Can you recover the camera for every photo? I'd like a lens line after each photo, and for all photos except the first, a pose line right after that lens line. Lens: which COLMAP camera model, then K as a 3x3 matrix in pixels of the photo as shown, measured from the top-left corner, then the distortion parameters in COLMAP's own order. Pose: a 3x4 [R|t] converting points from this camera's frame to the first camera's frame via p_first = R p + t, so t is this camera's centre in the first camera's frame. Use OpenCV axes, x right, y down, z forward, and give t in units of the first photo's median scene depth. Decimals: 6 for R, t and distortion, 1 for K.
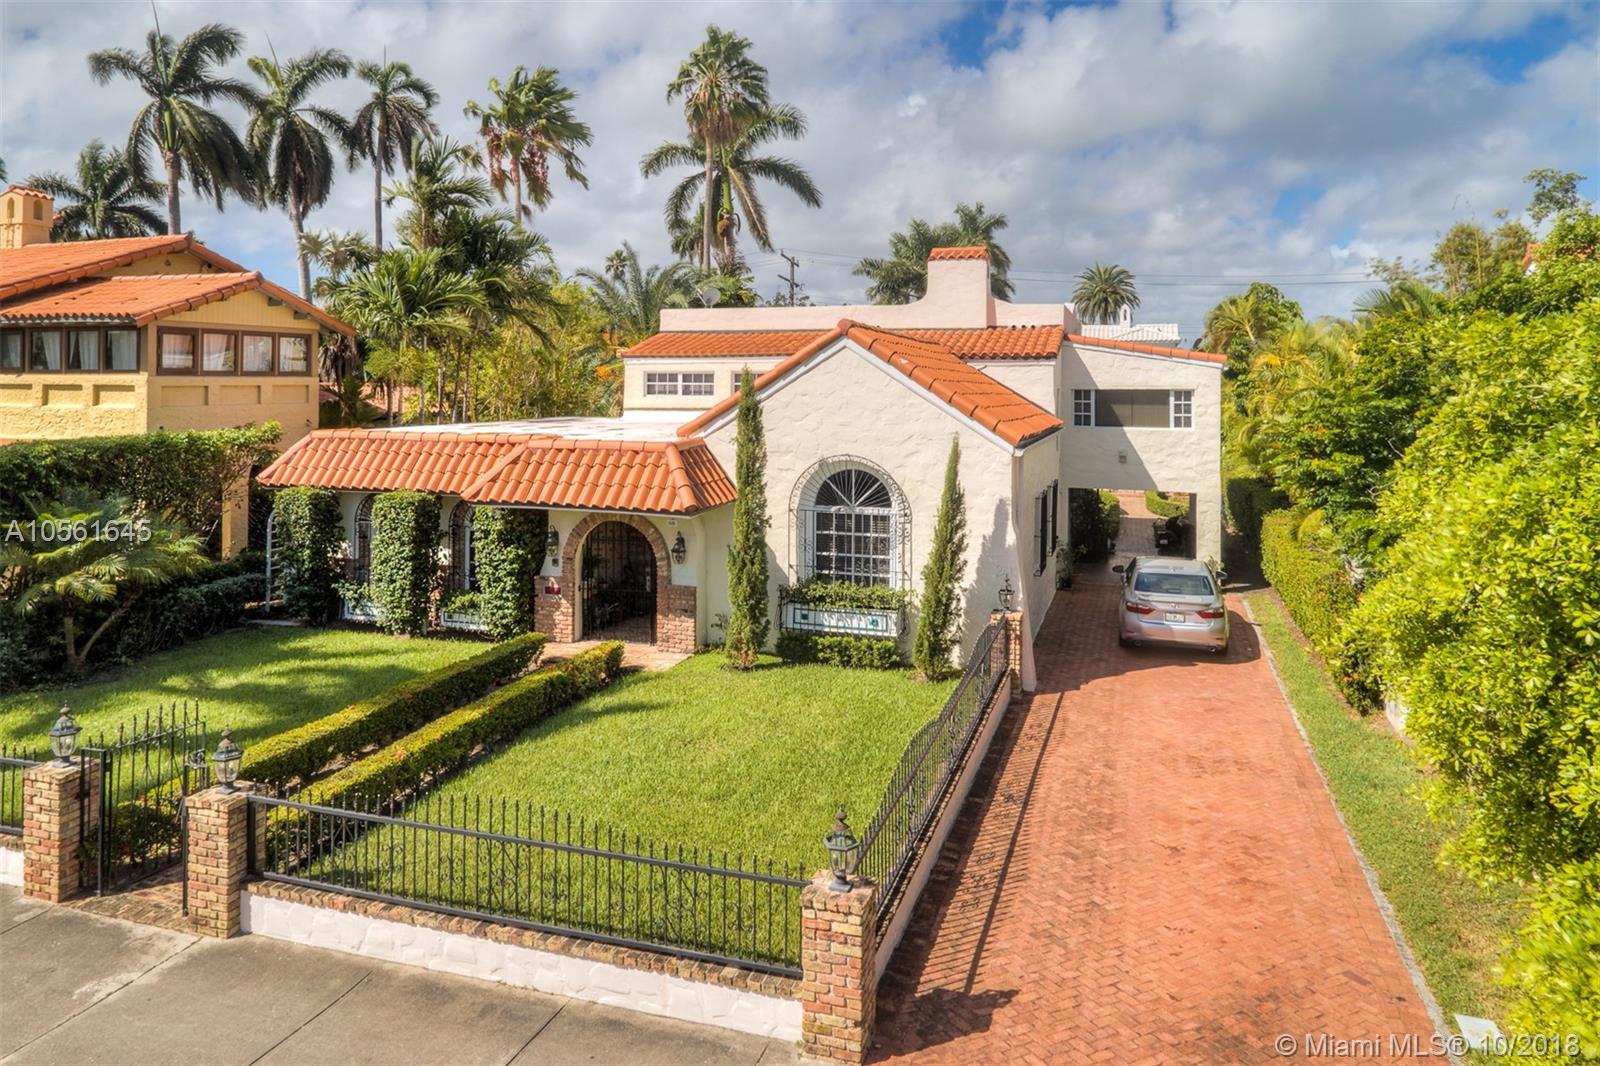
lens RADIAL K [[1062.1, 0, 805.9], [0, 1062.1, 534.4], [0, 0, 1]] dist [0.020559, 0.001828]
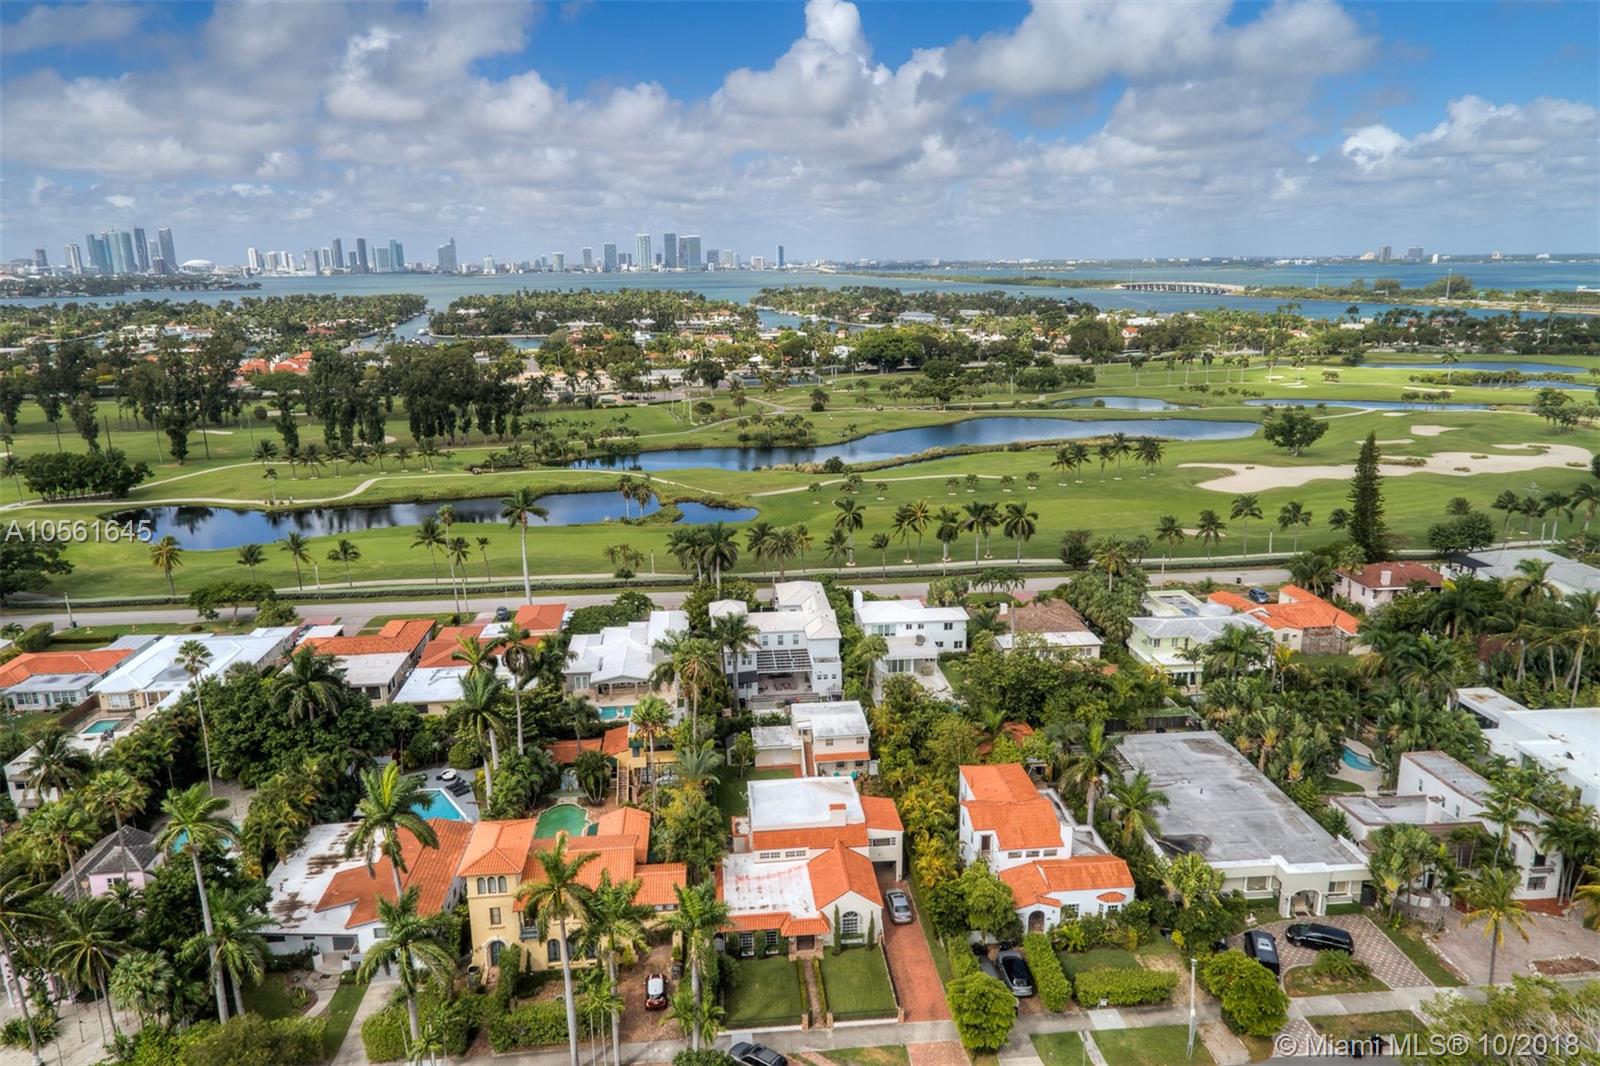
lens RADIAL K [[1062.1, 0, 805.9], [0, 1062.1, 534.4], [0, 0, 1]] dist [0.020559, 0.001828]
pose [[0.921001, -0.110223, 0.373640, -1.982157], [0.076934, 0.991711, 0.102914, -2.548917], [-0.381887, -0.066038, 0.921847, -3.770927]]
